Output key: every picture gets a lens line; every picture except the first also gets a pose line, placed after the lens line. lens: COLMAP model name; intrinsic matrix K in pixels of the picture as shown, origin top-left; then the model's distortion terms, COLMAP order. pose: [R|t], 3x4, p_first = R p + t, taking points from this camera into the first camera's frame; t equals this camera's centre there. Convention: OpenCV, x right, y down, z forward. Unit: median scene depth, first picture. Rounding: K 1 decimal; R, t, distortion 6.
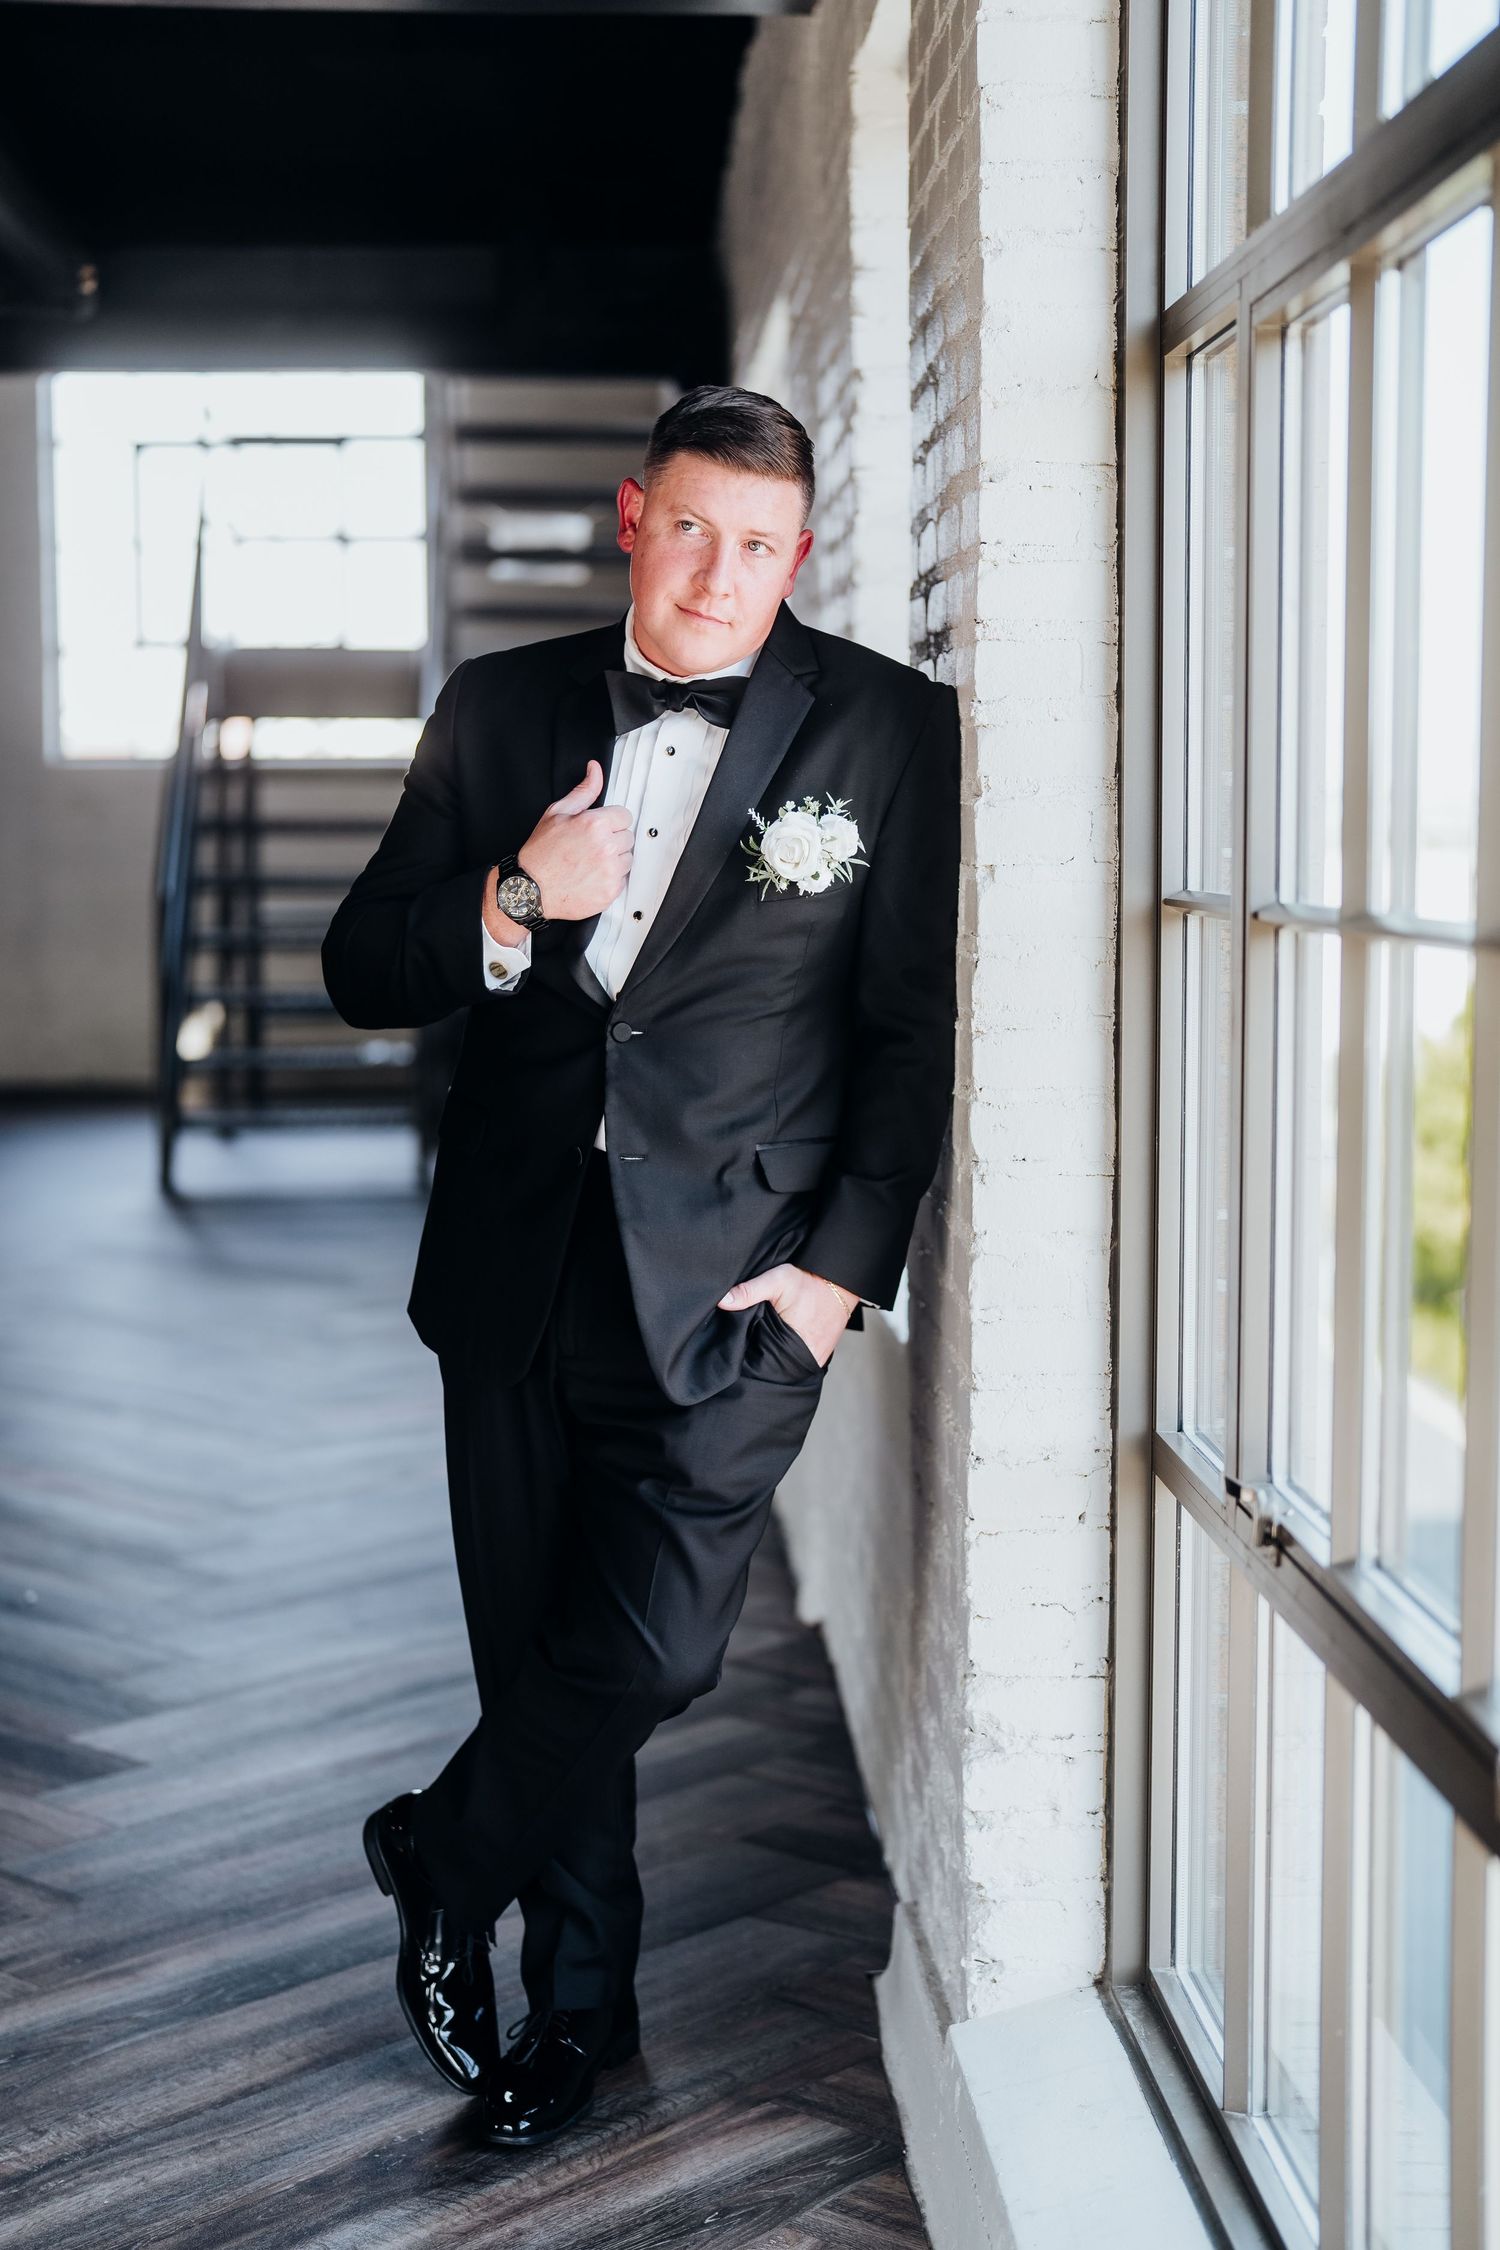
lens RADIAL K [[3391.0, 0, 750.0], [0, 3391.0, 1125.0], [0, 0, 1]] dist [-0.111493, 0.932046]
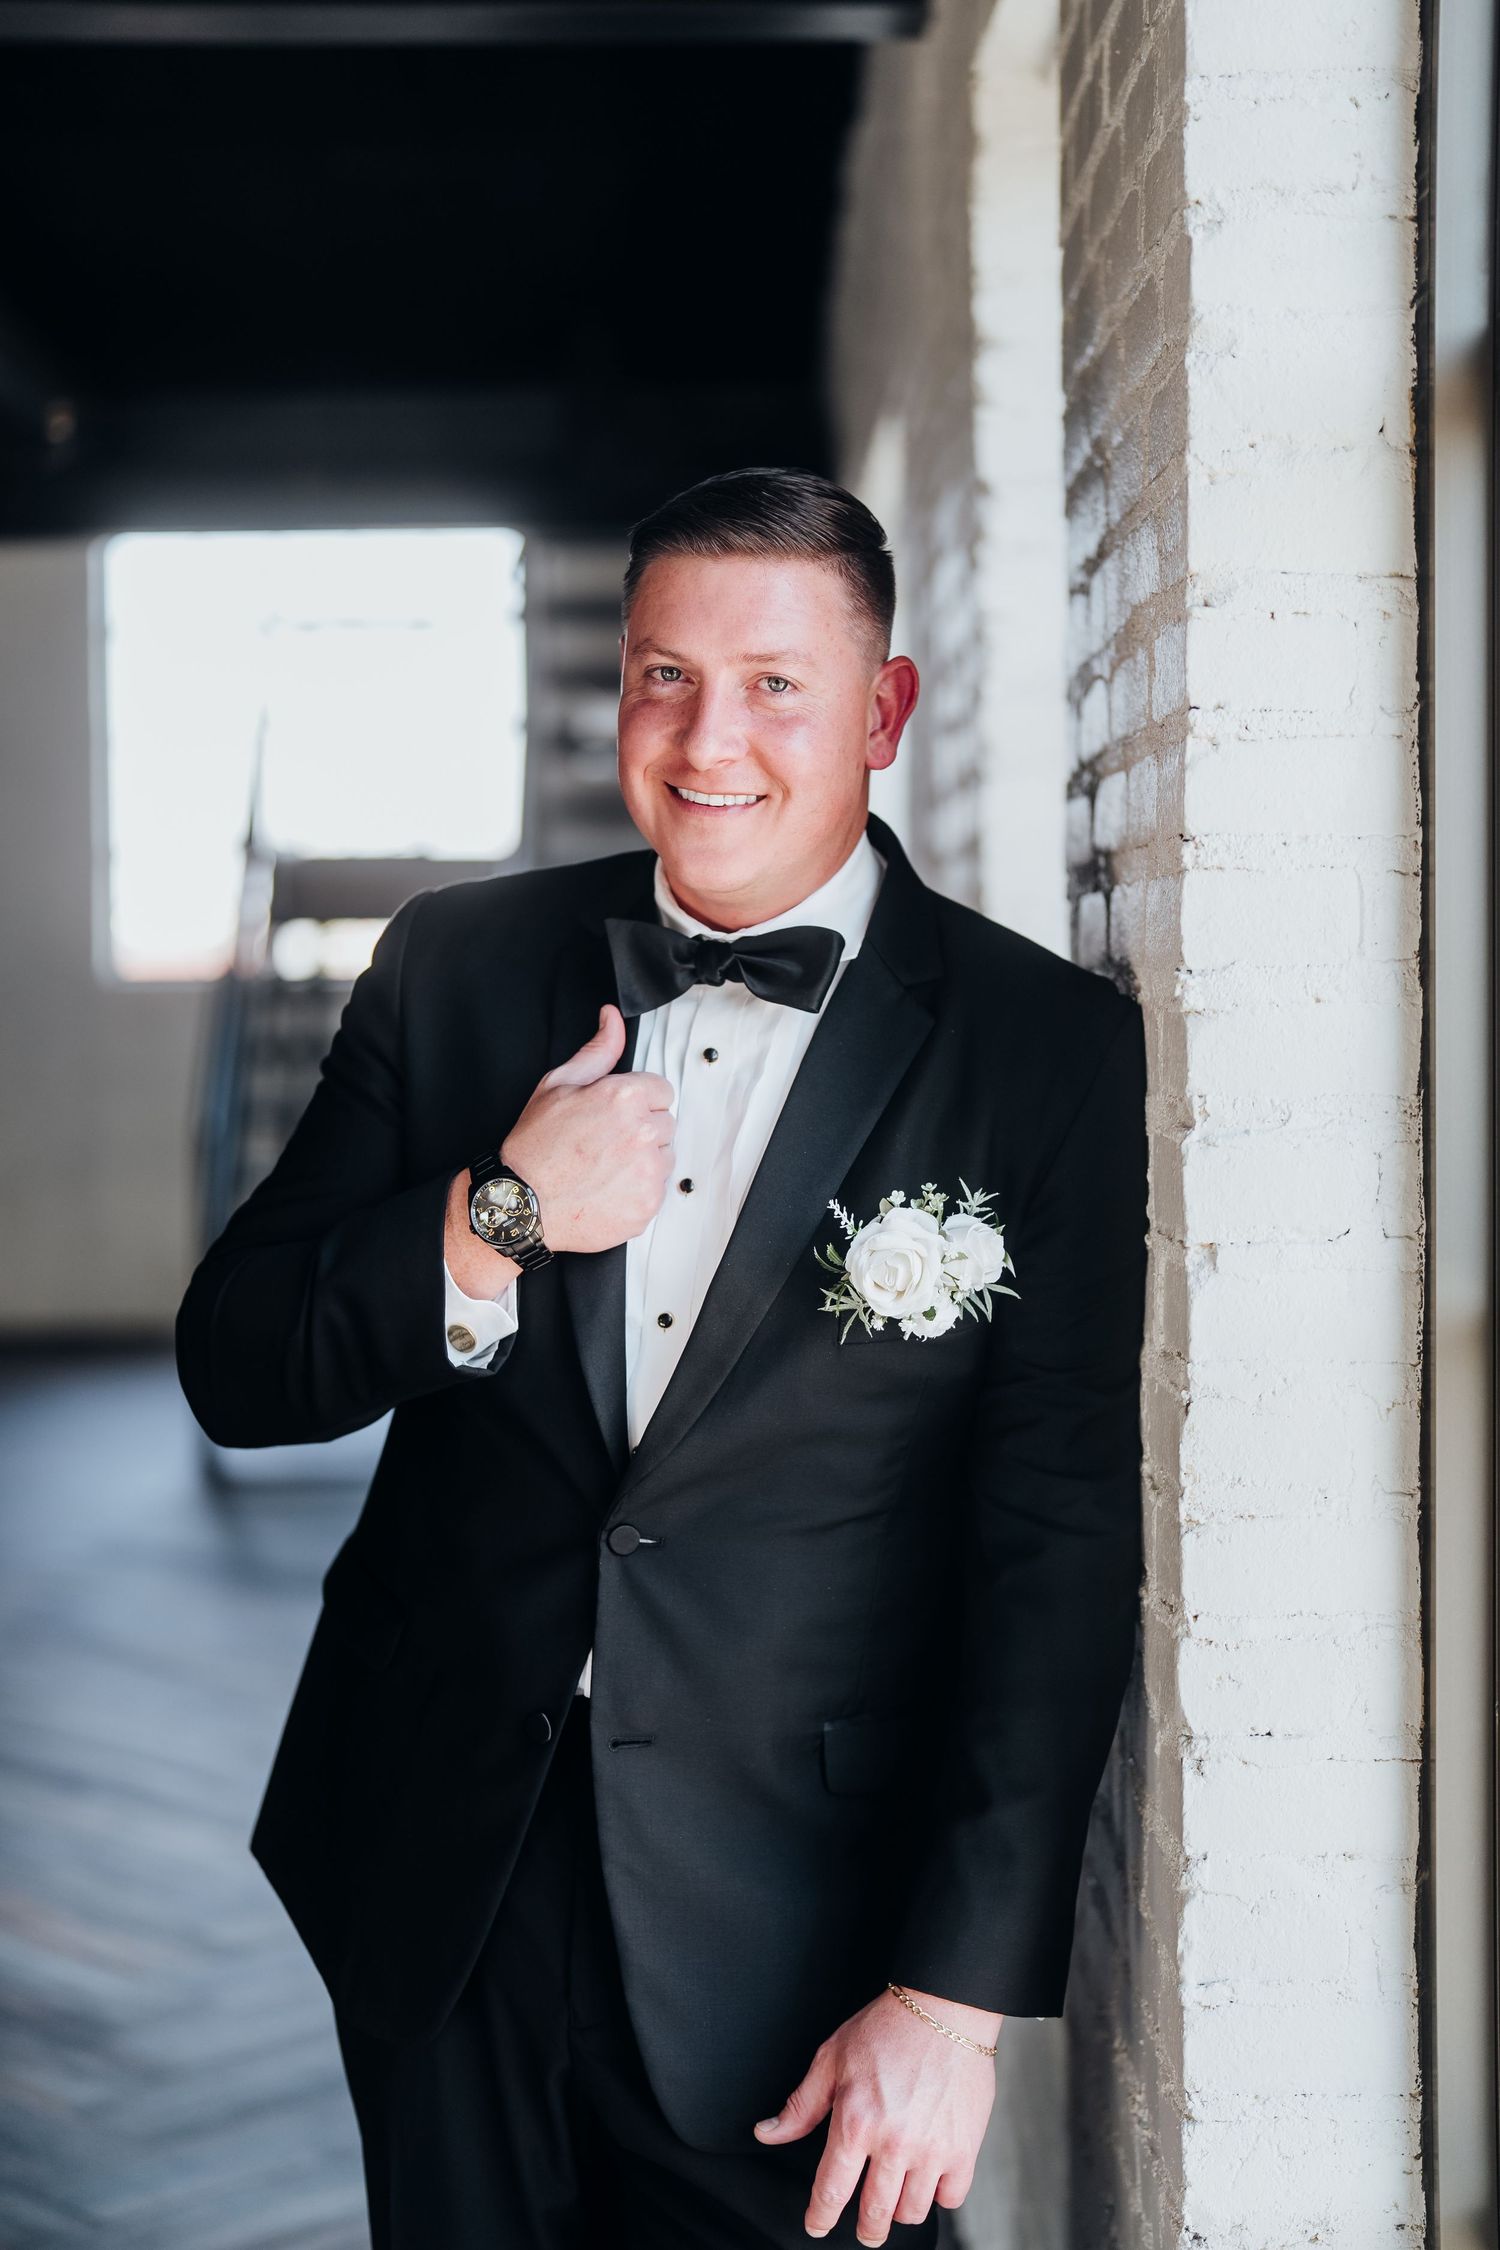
lens RADIAL K [[3391.0, 0, 750.0], [0, 3391.0, 1125.0], [0, 0, 1]] dist [-0.111493, 0.932046]
pose [[0.999163, -0.004241, -0.040696, 0.013528], [0.001974, 0.998452, -0.055588, -0.061336], [0.040869, 0.055461, 0.997624, 0.379518]]
